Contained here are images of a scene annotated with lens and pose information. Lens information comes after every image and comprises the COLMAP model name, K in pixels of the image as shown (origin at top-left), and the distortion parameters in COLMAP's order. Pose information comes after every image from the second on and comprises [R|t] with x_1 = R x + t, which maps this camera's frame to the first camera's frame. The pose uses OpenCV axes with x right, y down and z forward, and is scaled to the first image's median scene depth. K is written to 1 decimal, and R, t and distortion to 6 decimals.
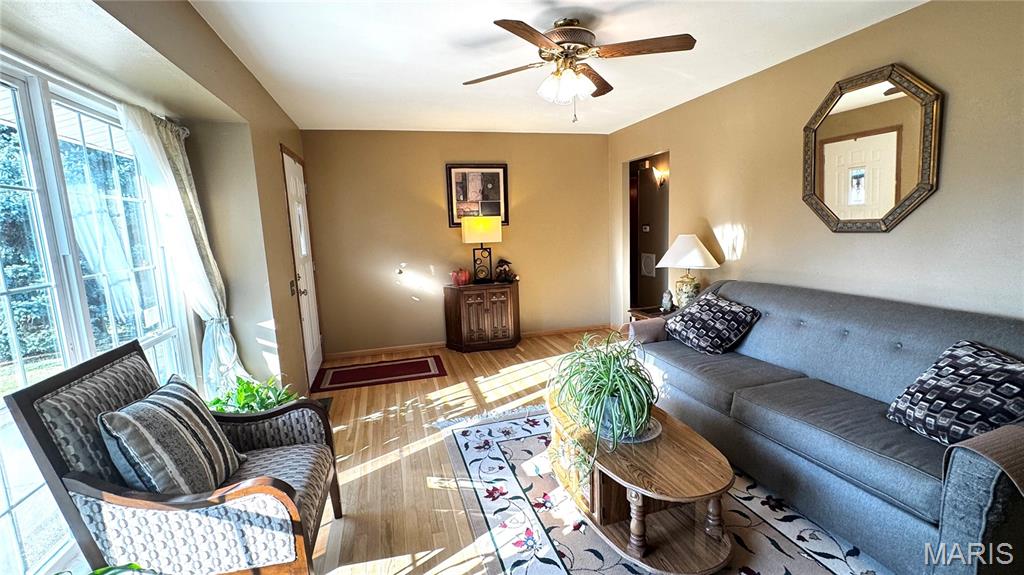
lens RADIAL K [[452.3, 0, 515.8], [0, 452.3, 284.6], [0, 0, 1]] dist [-0.001553, -0.000088]
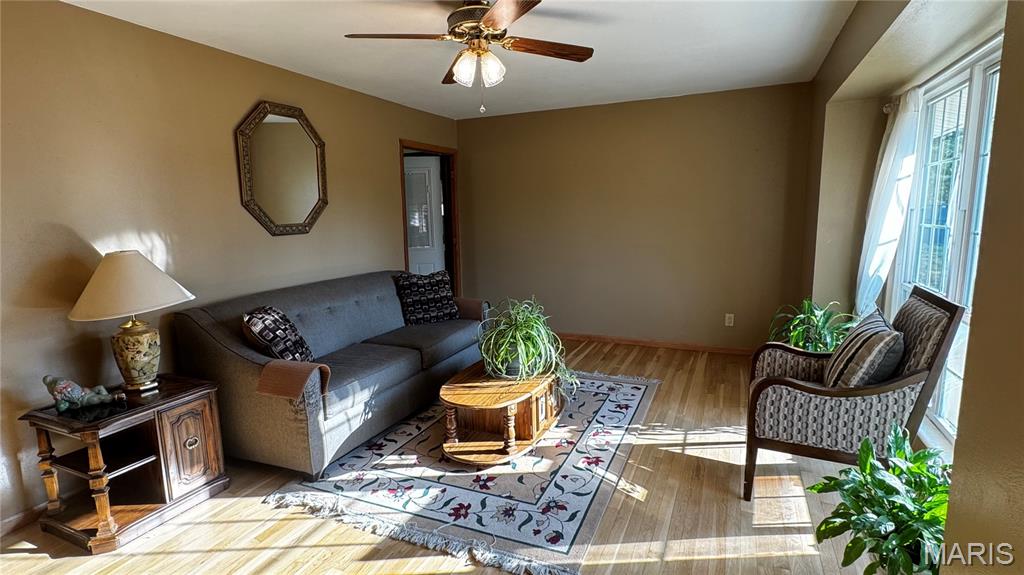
lens RADIAL K [[507.5, 0, 513.7], [0, 507.5, 287.3], [0, 0, 1]] dist [0.004850, 0.000366]
pose [[-0.763309, -0.032789, 0.645201, -0.596547], [0.146298, 0.963993, 0.222068, -0.200018], [-0.629251, 0.263898, -0.731028, 1.704781]]
